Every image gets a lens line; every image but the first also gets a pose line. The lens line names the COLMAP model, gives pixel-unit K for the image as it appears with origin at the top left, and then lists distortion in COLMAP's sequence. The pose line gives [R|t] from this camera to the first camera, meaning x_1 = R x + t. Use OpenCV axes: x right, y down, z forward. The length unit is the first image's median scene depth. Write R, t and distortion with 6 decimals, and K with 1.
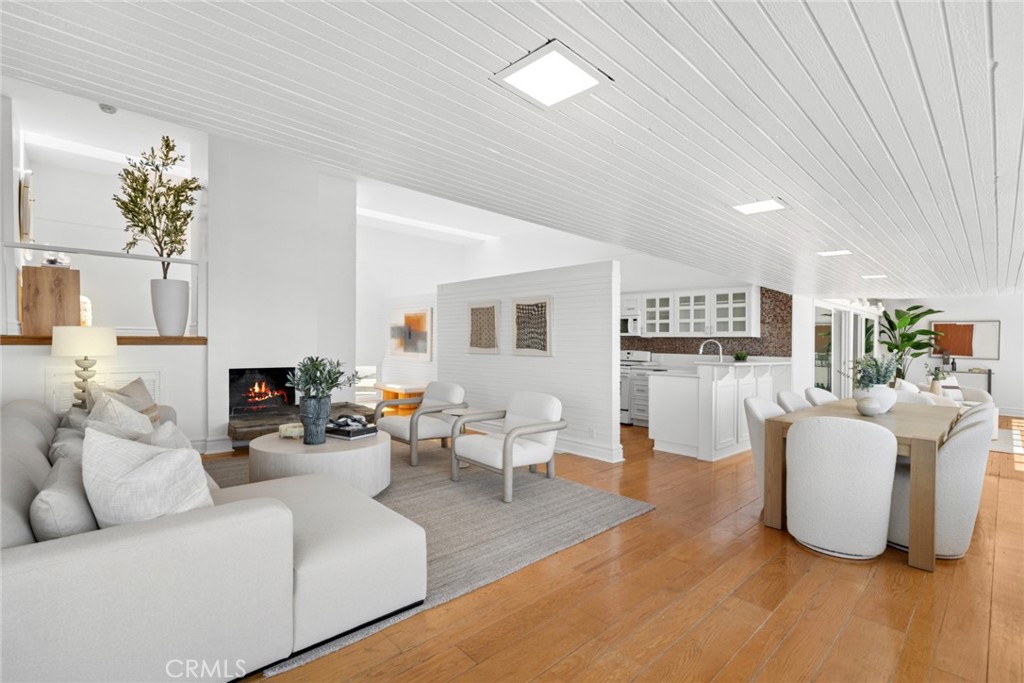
lens RADIAL K [[466.9, 0, 515.5], [0, 466.9, 344.9], [0, 0, 1]] dist [0.000774, 0.000827]
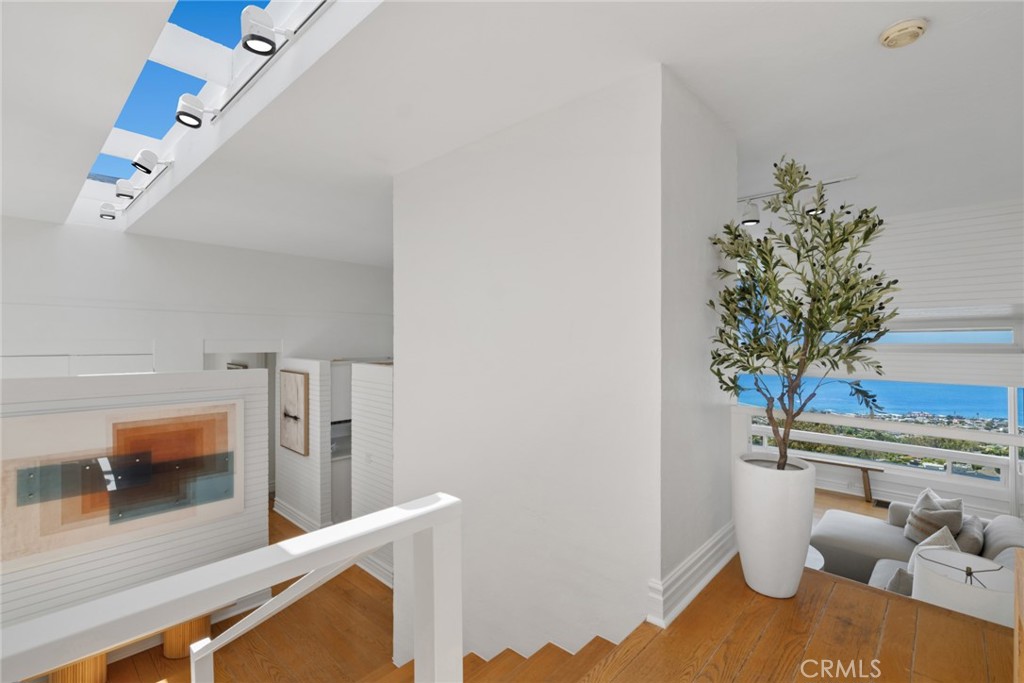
lens RADIAL K [[465.5, 0, 511.9], [0, 465.5, 337.5], [0, 0, 1]] dist [-0.000393, 0.000268]
pose [[-0.052943, -0.017193, 0.998450, -0.940584], [0.001317, 0.999850, 0.017287, -0.212856], [-0.998597, 0.002230, -0.052912, 1.017818]]
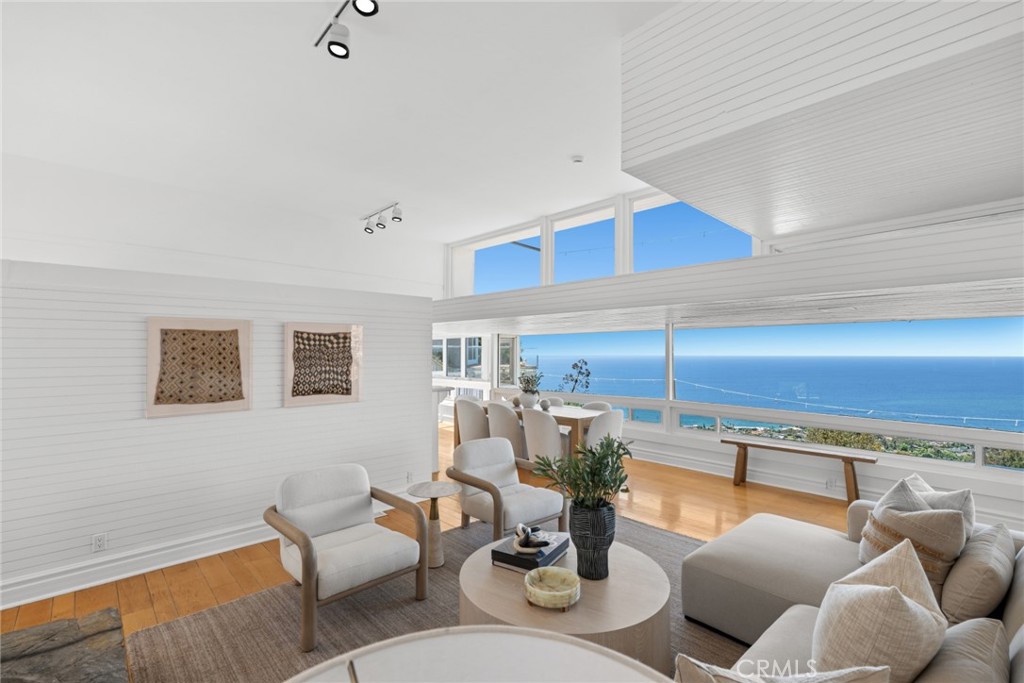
lens RADIAL K [[466.9, 0, 515.5], [0, 466.9, 344.9], [0, 0, 1]] dist [0.000774, 0.000827]
pose [[0.016220, -0.006697, 0.999846, -0.634229], [0.002321, 0.999975, 0.006661, -0.067310], [-0.999866, 0.002212, 0.016235, 0.636651]]
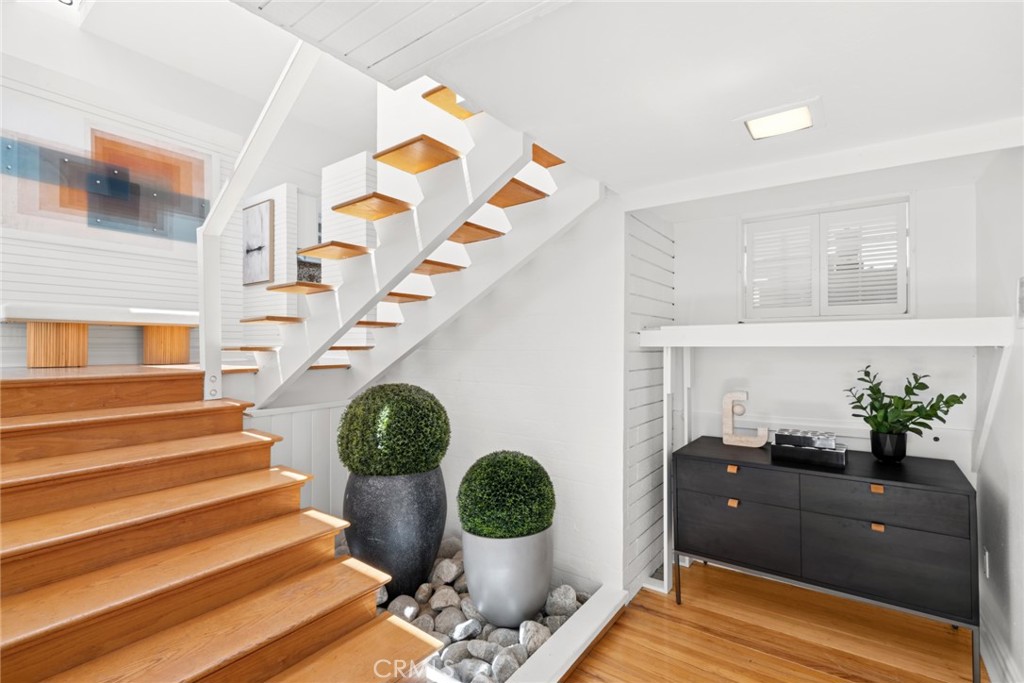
lens RADIAL K [[466.9, 0, 515.5], [0, 466.9, 344.9], [0, 0, 1]] dist [0.000774, 0.000827]
pose [[-0.171237, -0.015333, 0.985110, -1.015406], [-0.000779, 0.999881, 0.015427, 0.159568], [-0.985229, 0.001874, -0.171229, 1.054992]]
